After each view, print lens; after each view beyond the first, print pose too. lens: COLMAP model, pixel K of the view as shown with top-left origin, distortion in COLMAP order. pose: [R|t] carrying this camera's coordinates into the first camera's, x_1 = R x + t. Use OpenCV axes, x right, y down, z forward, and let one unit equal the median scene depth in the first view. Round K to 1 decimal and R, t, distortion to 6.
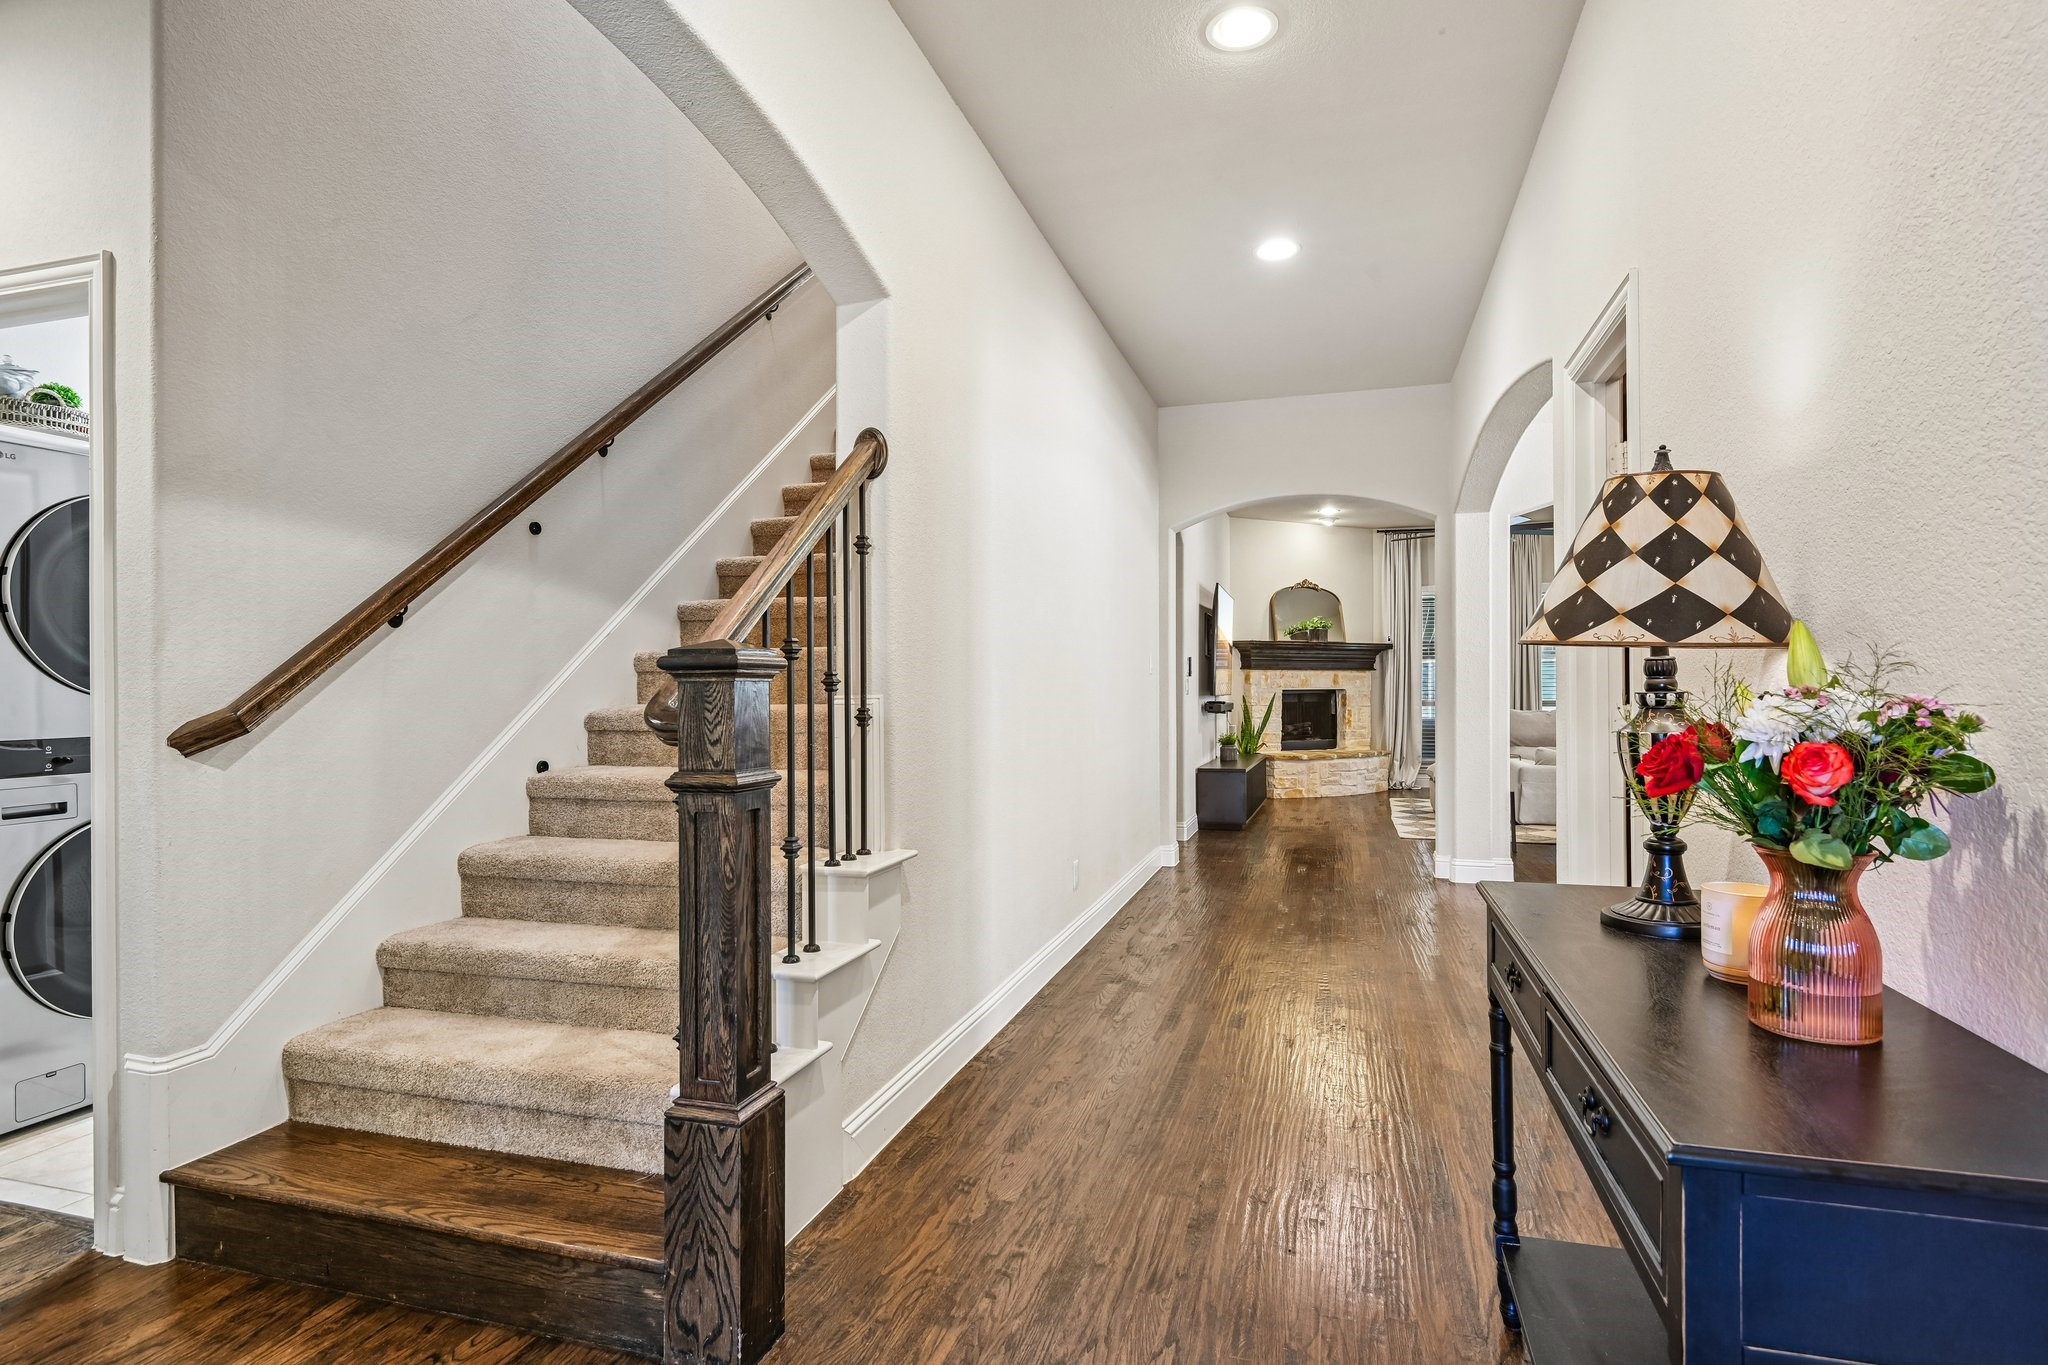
lens RADIAL K [[1074.7, 0, 1021.5], [0, 1074.7, 683.6], [0, 0, 1]] dist [0.010108, -0.005250]
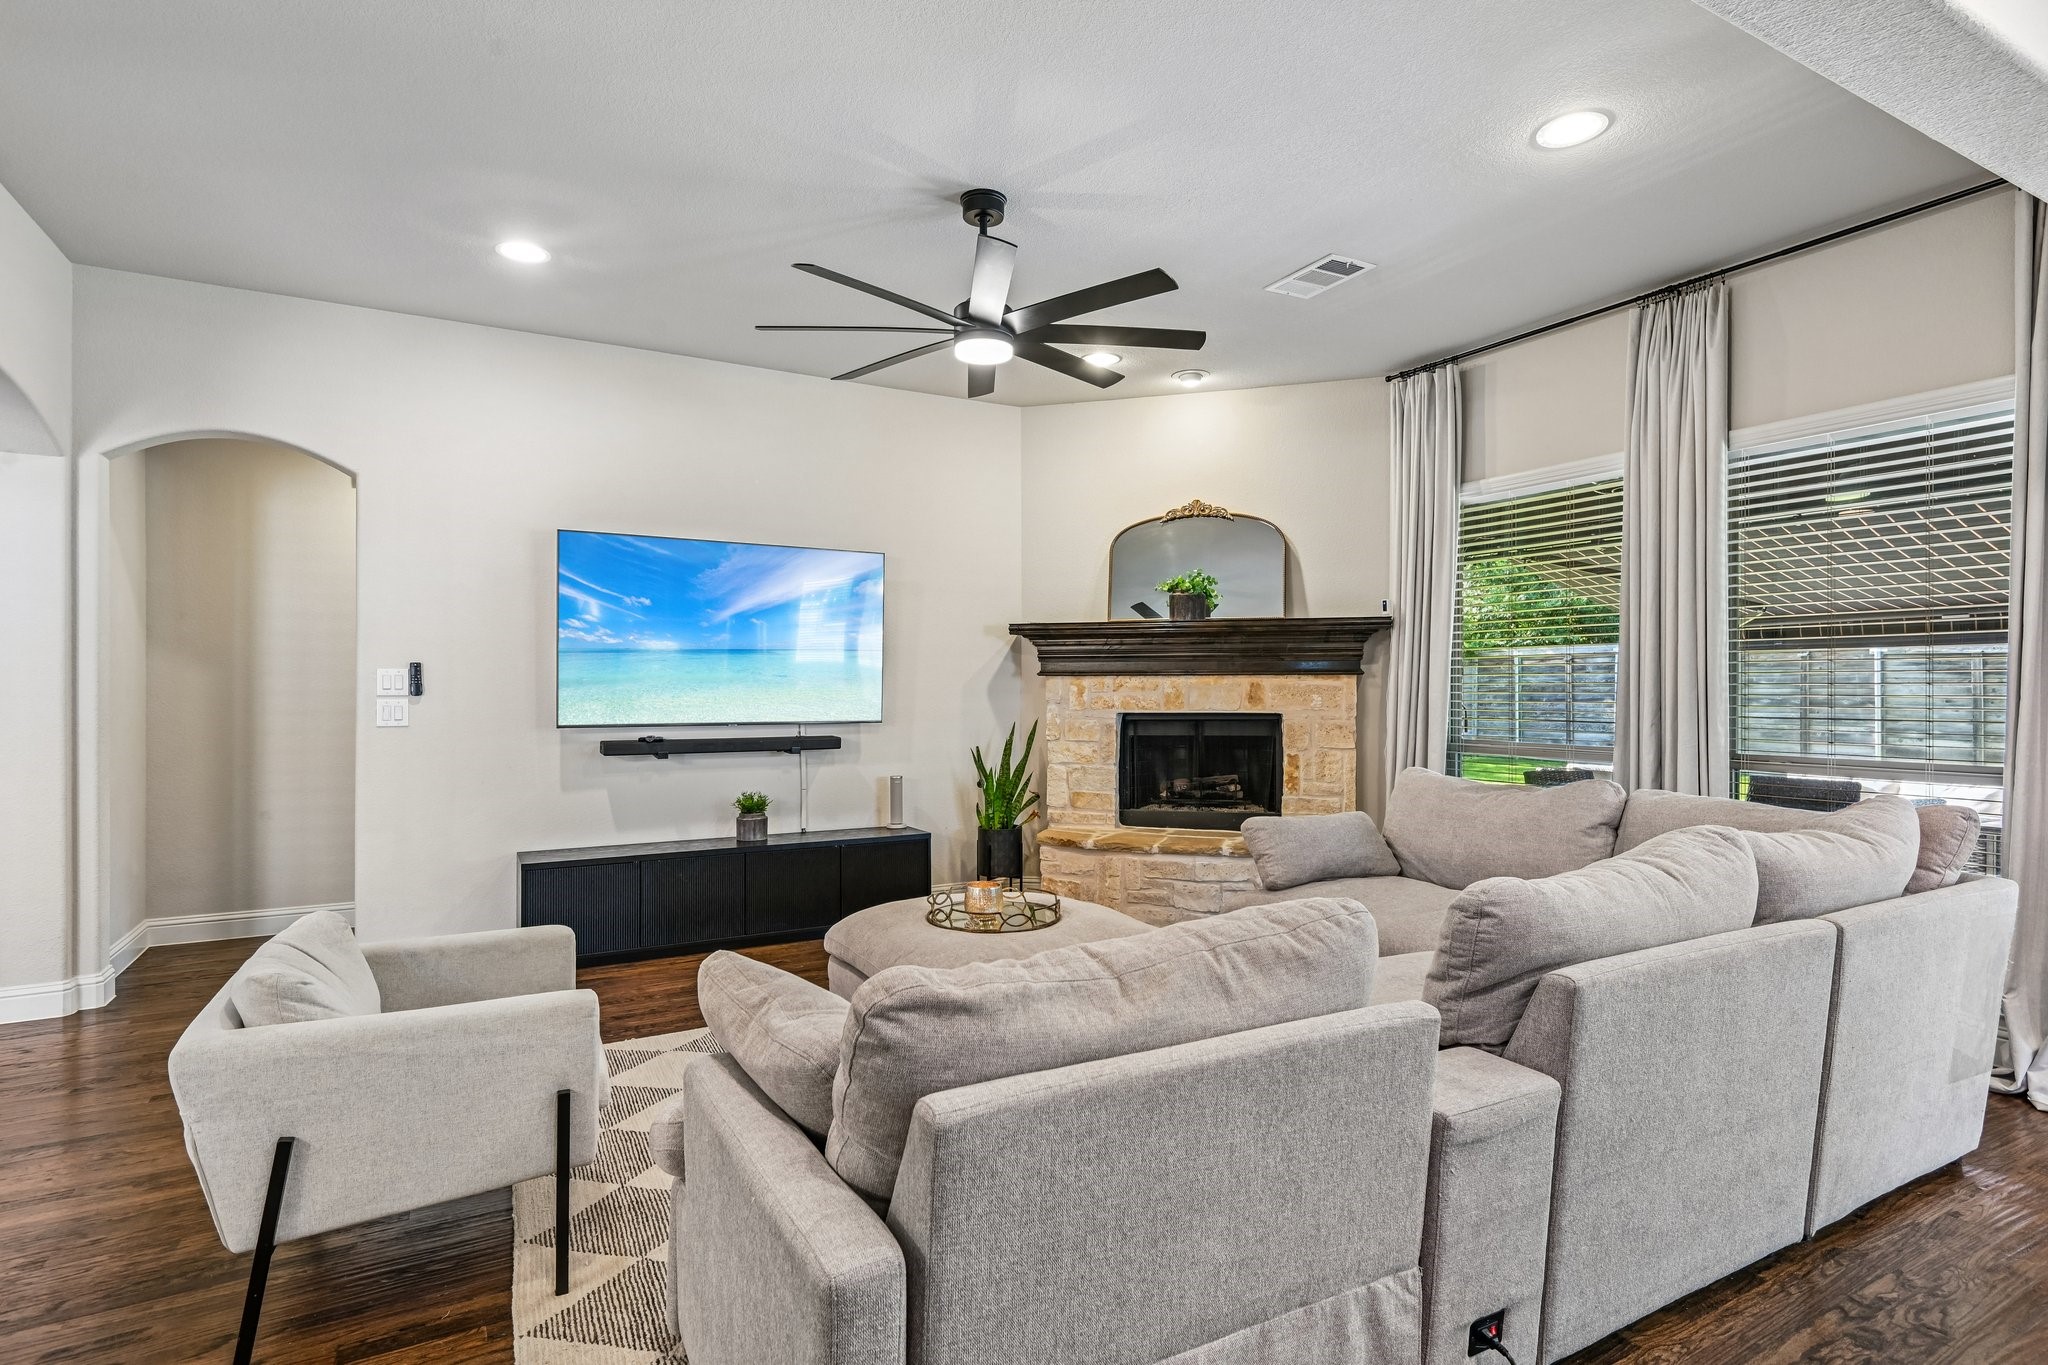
lens RADIAL K [[1037.6, 0, 1031.9], [0, 1037.6, 690.6], [0, 0, 1]] dist [0.005176, -0.002635]
pose [[0.720584, 0.005334, -0.693347, 2.449530], [0.000457, 0.999967, 0.008168, -0.040912], [0.693367, -0.006203, 0.720558, 2.581033]]
